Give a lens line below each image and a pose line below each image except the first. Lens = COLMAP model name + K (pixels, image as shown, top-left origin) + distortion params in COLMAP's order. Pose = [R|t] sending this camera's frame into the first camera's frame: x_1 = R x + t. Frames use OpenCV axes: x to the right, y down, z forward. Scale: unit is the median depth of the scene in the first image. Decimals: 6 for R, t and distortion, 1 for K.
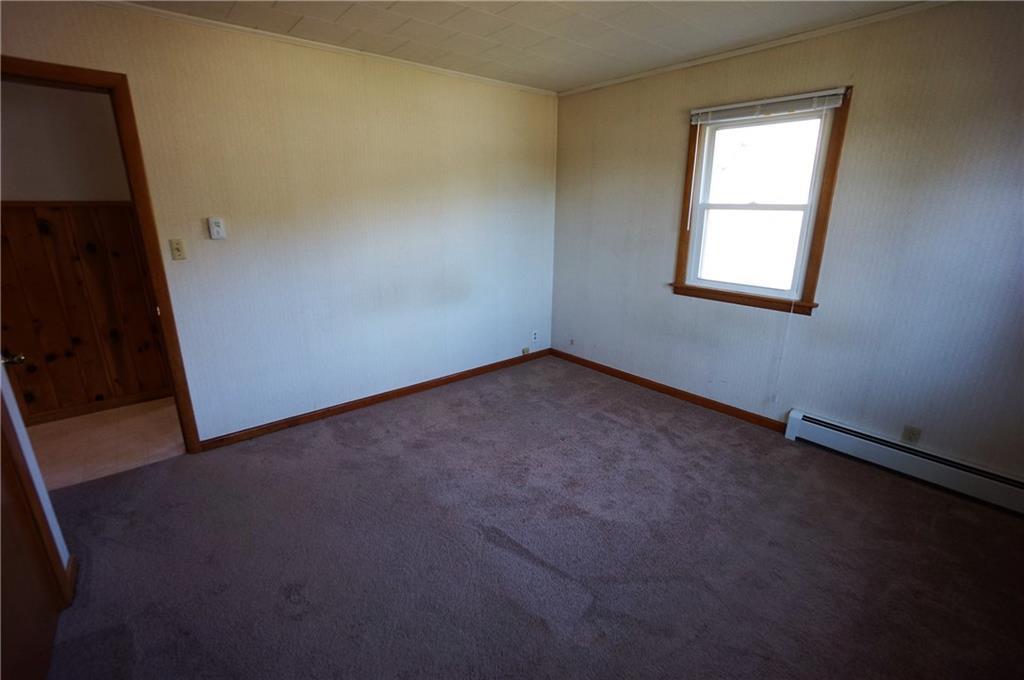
lens RADIAL K [[453.2, 0, 508.3], [0, 453.2, 342.0], [0, 0, 1]] dist [-0.061910, 0.022999]
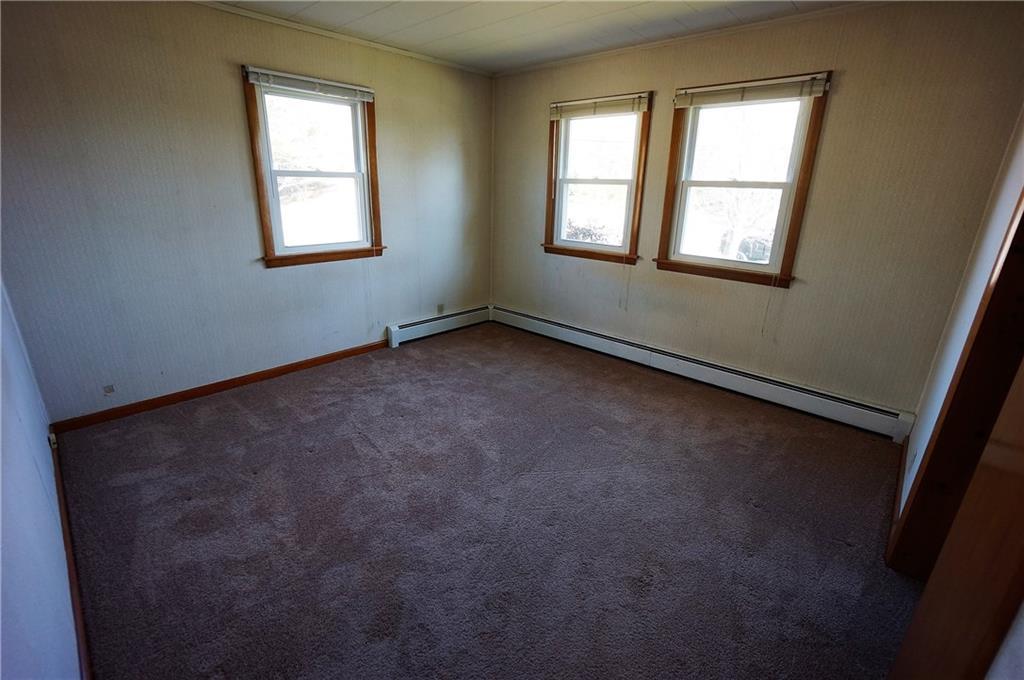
lens RADIAL K [[453.2, 0, 508.3], [0, 453.2, 342.0], [0, 0, 1]] dist [-0.061910, 0.022999]
pose [[-0.120449, -0.324400, 0.938220, -0.719812], [0.257139, 0.902650, 0.345113, -0.189467], [-0.958839, 0.282821, -0.025308, 0.695992]]
